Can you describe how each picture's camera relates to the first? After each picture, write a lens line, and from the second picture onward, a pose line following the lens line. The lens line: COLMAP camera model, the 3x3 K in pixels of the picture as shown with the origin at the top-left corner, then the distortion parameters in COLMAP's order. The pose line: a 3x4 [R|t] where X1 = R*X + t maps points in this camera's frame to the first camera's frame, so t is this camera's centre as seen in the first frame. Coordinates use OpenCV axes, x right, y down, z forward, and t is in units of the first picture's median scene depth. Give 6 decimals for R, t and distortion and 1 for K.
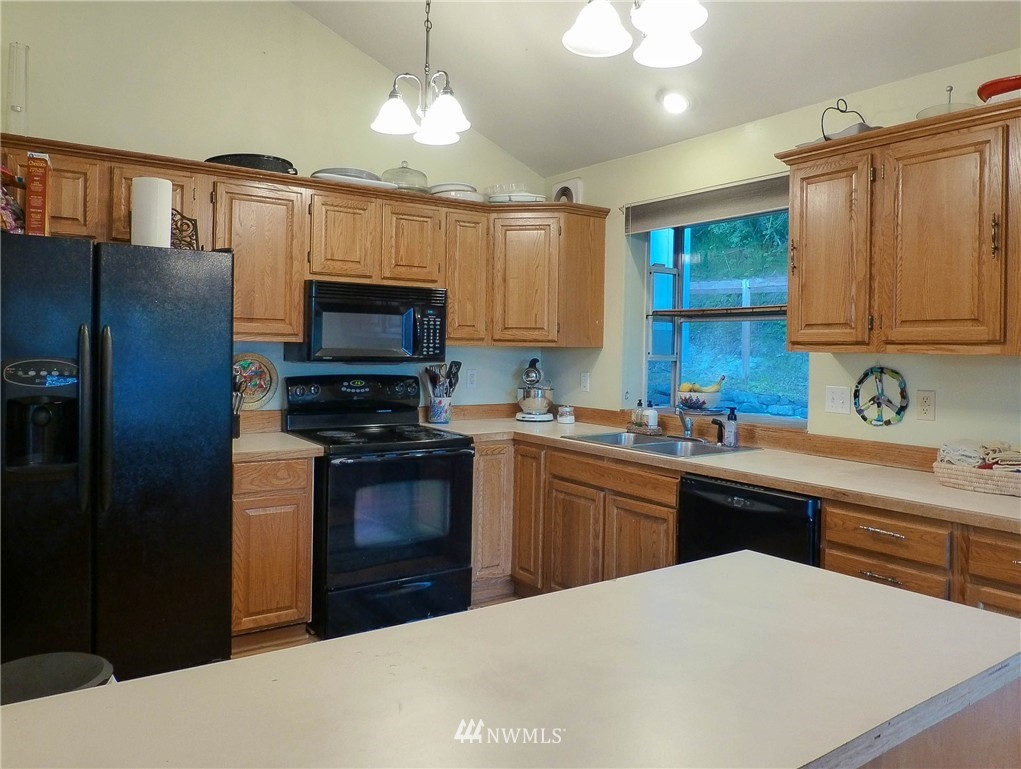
lens RADIAL K [[780.1, 0, 512.4], [0, 780.1, 357.5], [0, 0, 1]] dist [-0.004175, -0.004149]
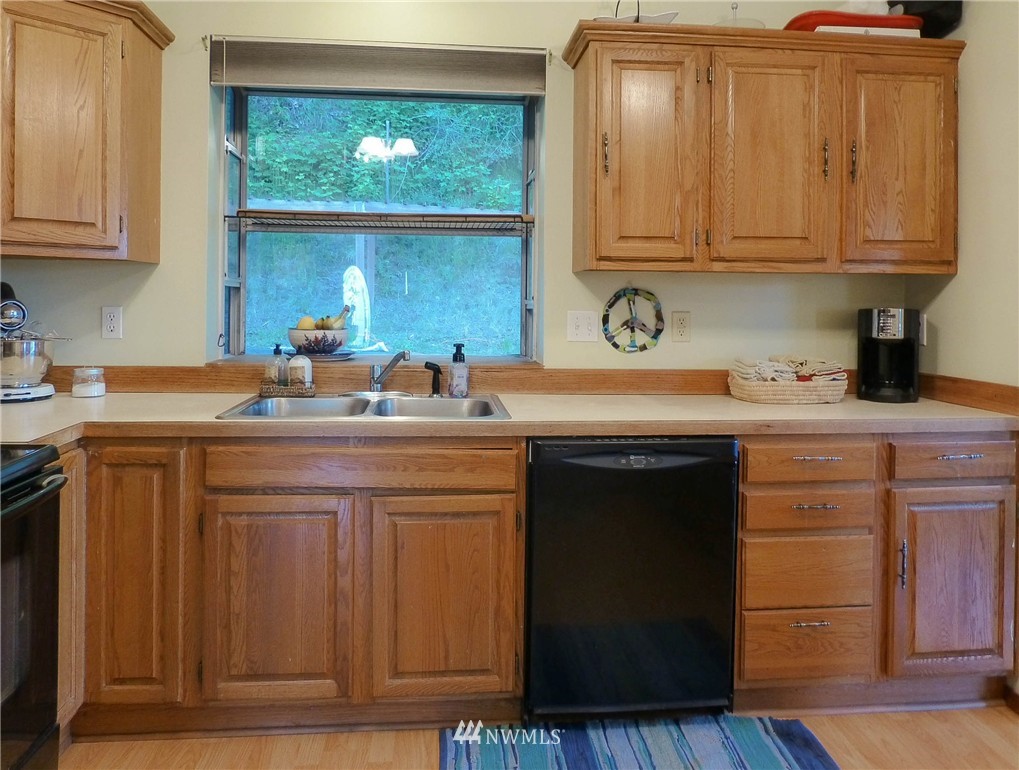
lens RADIAL K [[791.3, 0, 503.9], [0, 791.3, 306.7], [0, 0, 1]] dist [-0.024923, 0.003660]
pose [[0.476901, -0.016440, 0.878803, -0.416117], [0.008065, 0.999865, 0.014328, 0.019231], [-0.878920, 0.000254, 0.476970, 0.684041]]
